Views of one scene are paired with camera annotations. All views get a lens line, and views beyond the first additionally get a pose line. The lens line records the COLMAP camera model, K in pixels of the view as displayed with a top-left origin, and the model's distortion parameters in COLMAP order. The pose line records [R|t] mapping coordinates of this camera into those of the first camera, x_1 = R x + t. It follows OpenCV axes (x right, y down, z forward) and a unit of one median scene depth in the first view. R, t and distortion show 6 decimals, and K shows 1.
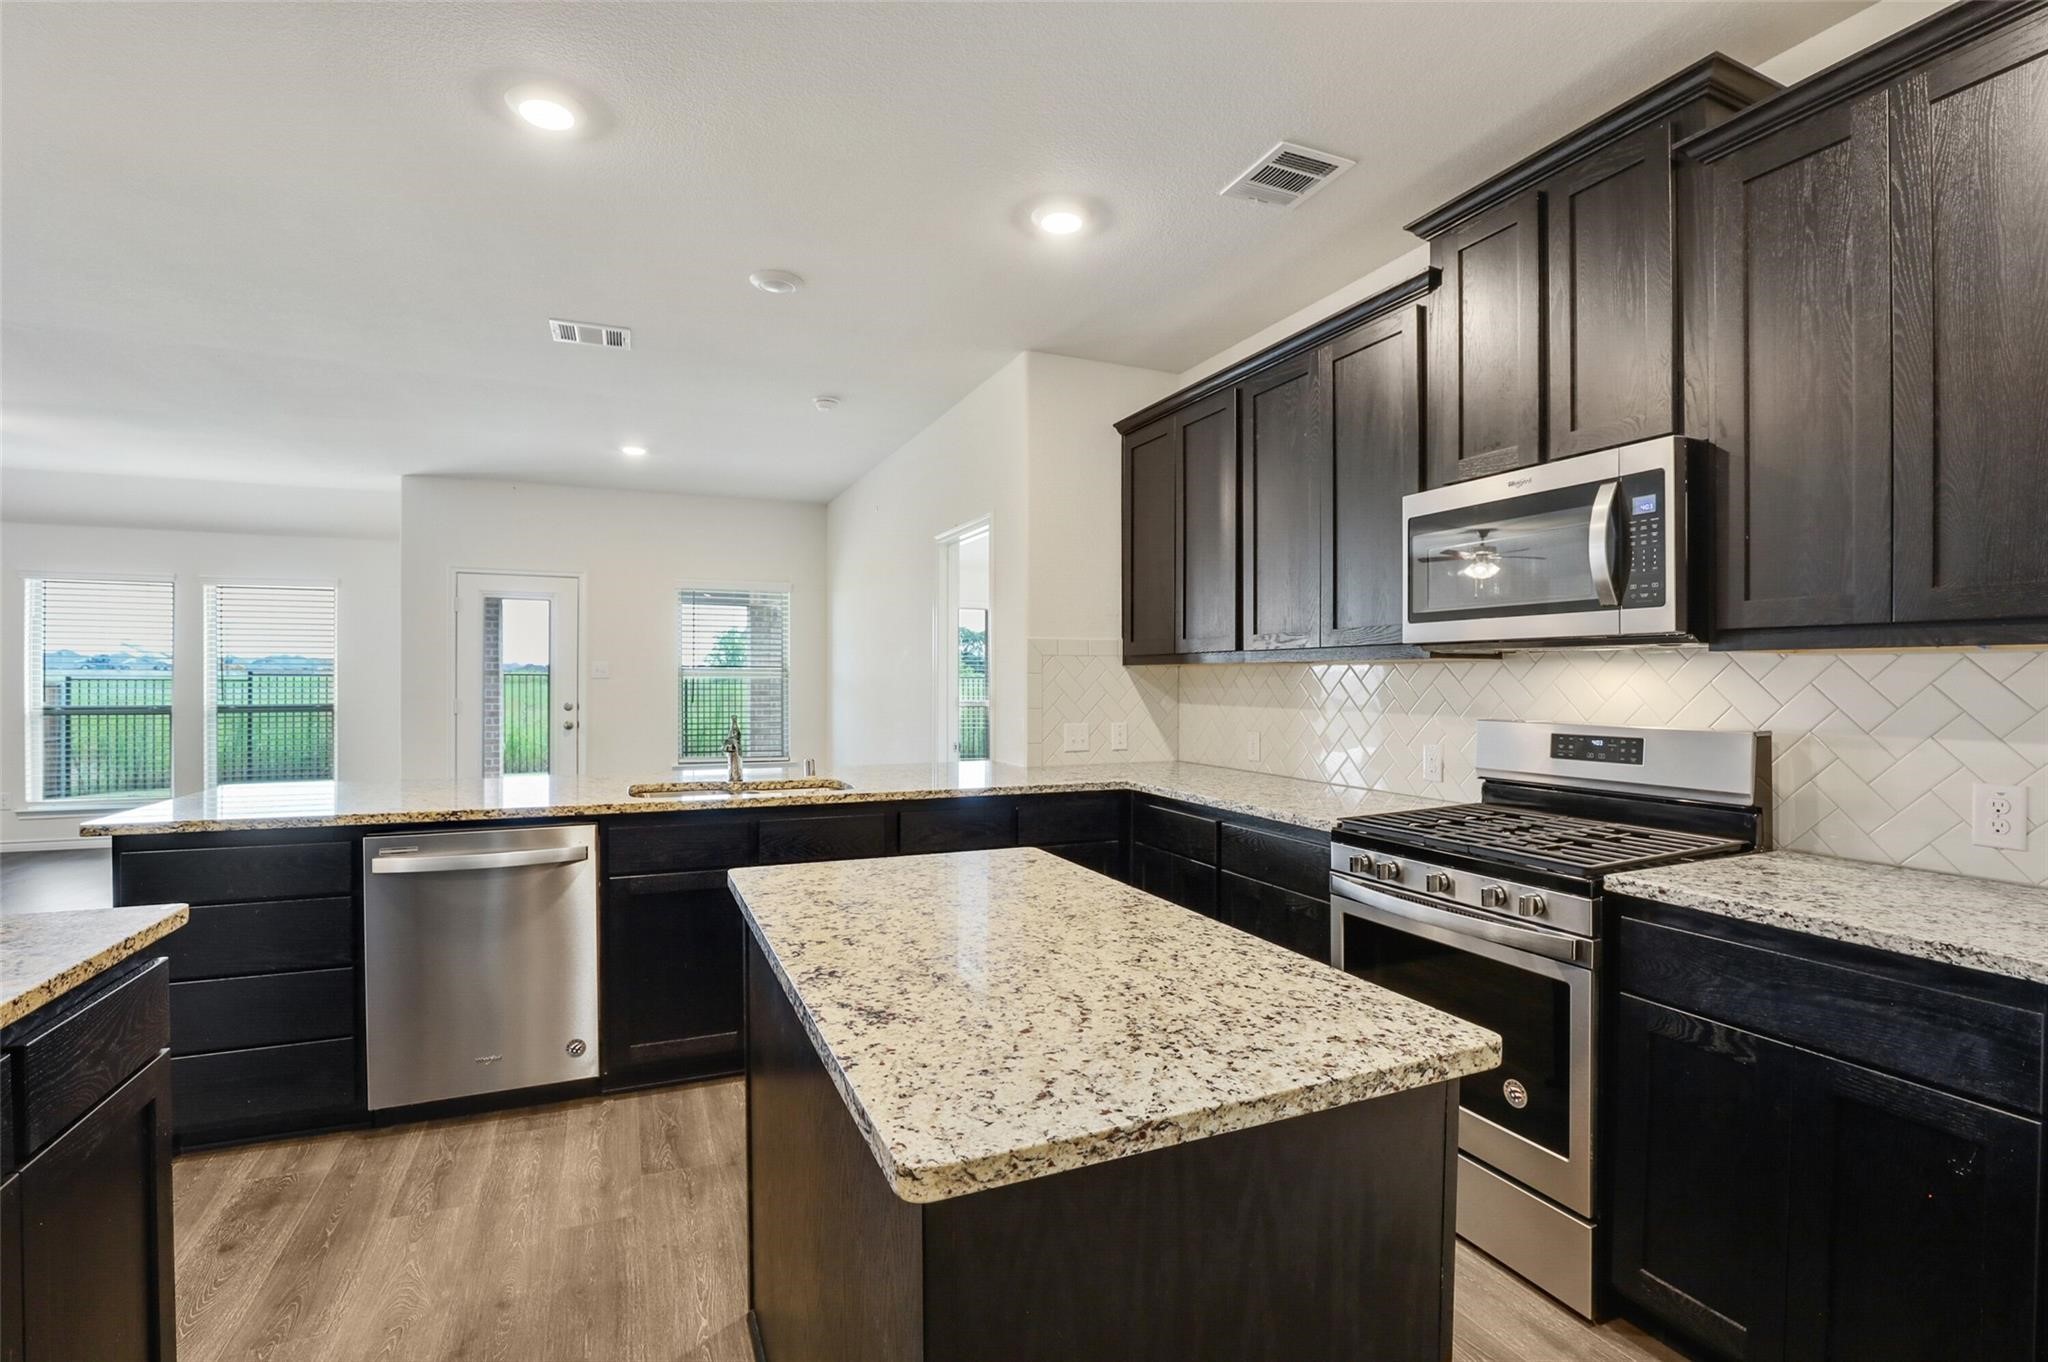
lens RADIAL K [[930.6, 0, 1042.5], [0, 930.6, 678.0], [0, 0, 1]] dist [-0.026683, 0.000463]
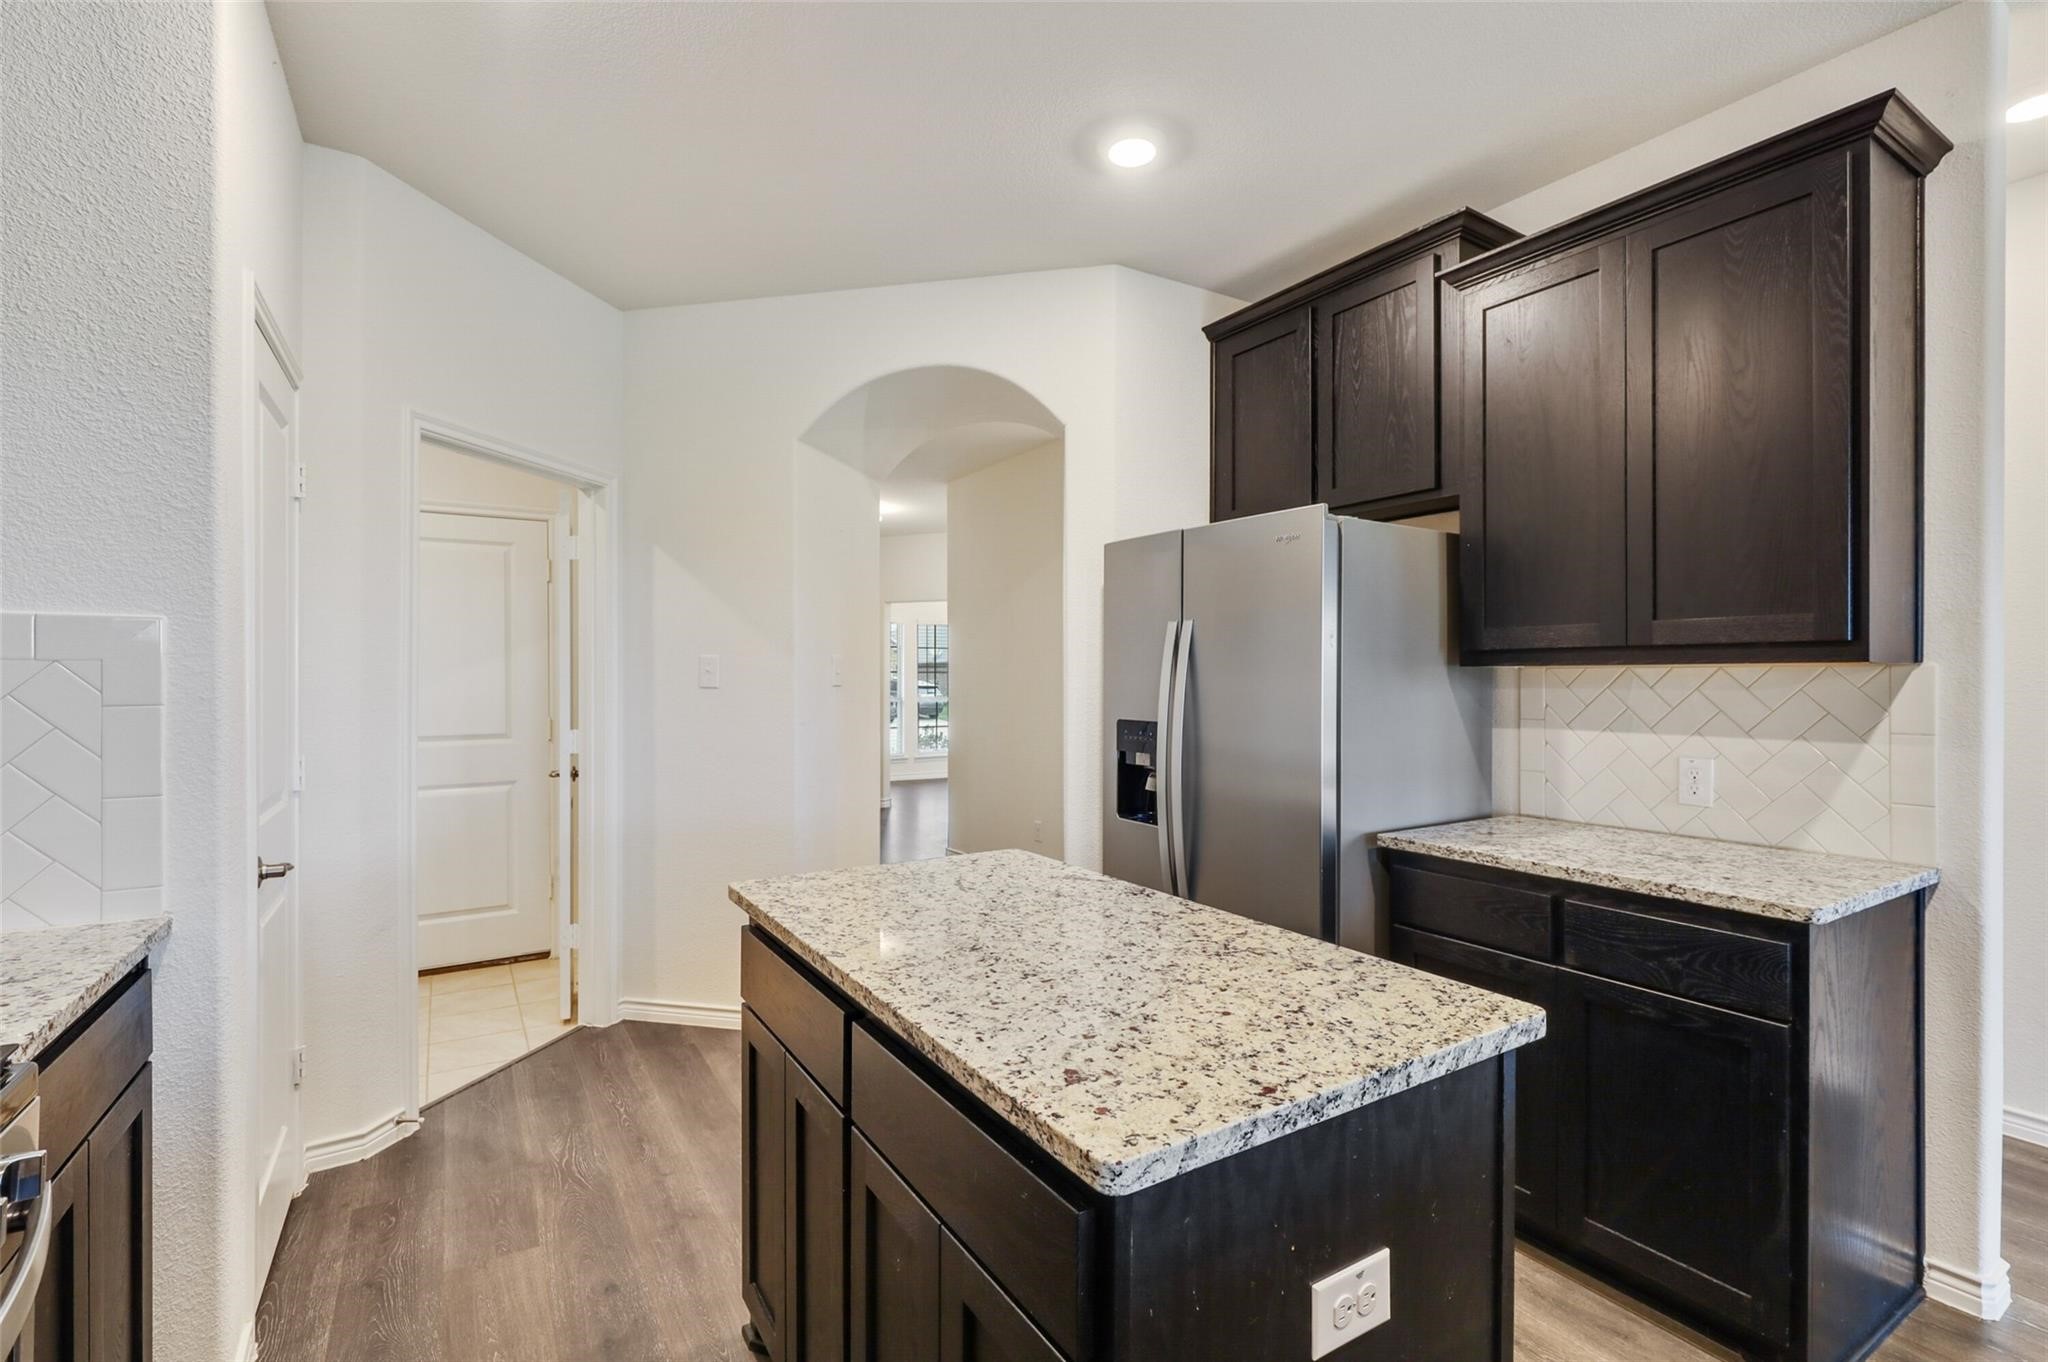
lens RADIAL K [[930.6, 0, 1042.5], [0, 930.6, 678.0], [0, 0, 1]] dist [-0.026683, 0.000463]
pose [[-0.990134, -0.003929, -0.140067, 0.054205], [-0.004067, 0.999991, 0.000699, -0.007804], [0.140063, 0.001261, -0.990142, 1.103456]]
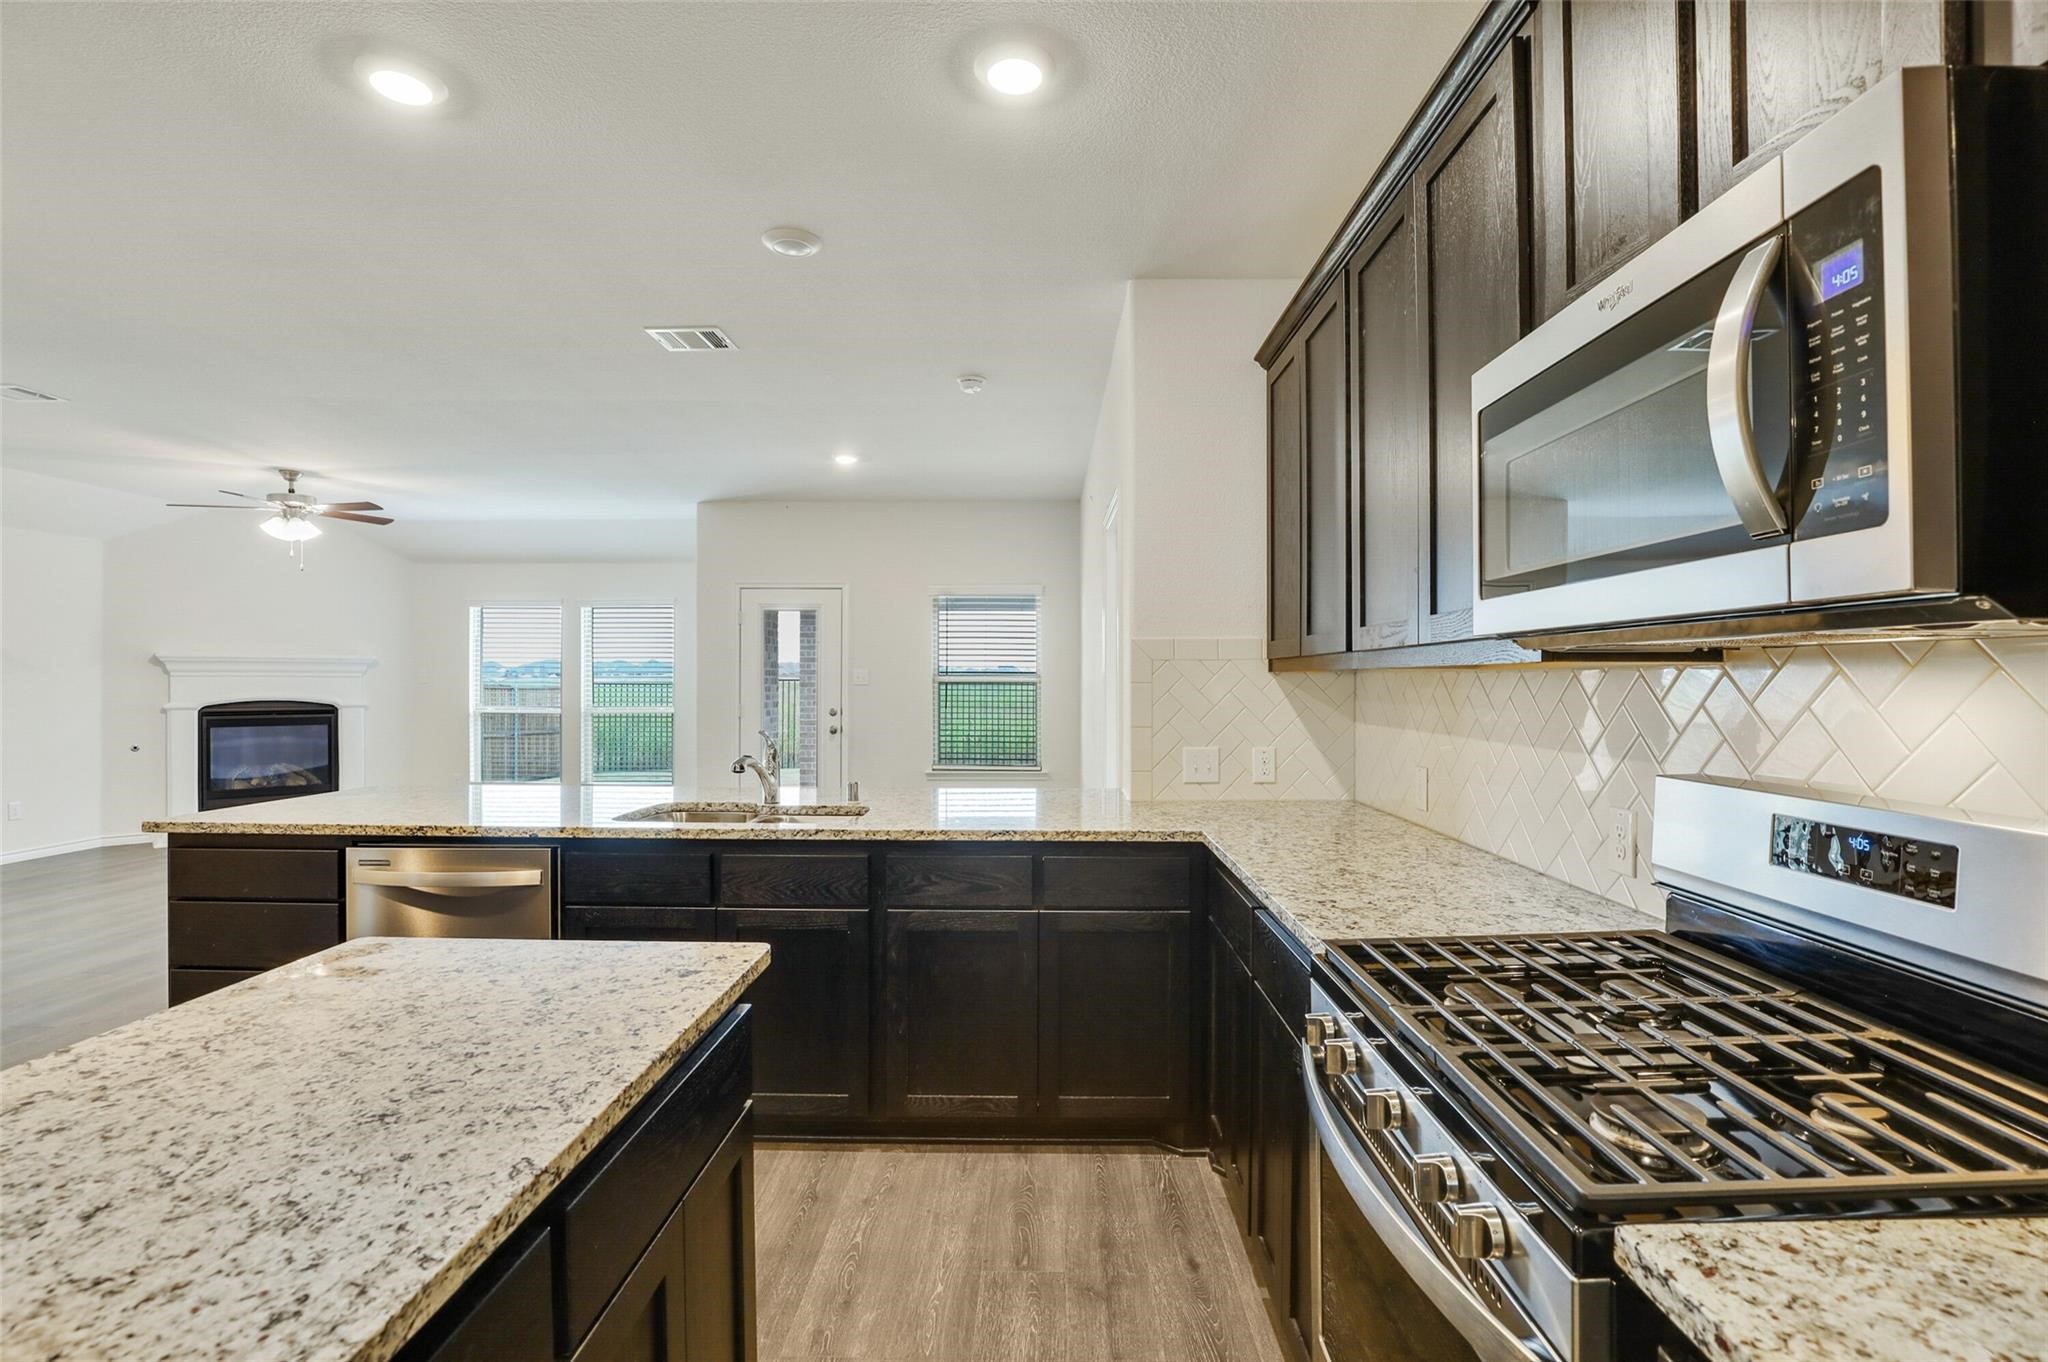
lens RADIAL K [[930.6, 0, 1042.5], [0, 930.6, 678.0], [0, 0, 1]] dist [-0.026683, 0.000463]
pose [[0.909732, -0.002758, -0.415186, 0.373076], [0.001526, 0.999993, -0.003297, -0.010250], [0.415192, 0.002366, 0.909731, 0.372683]]
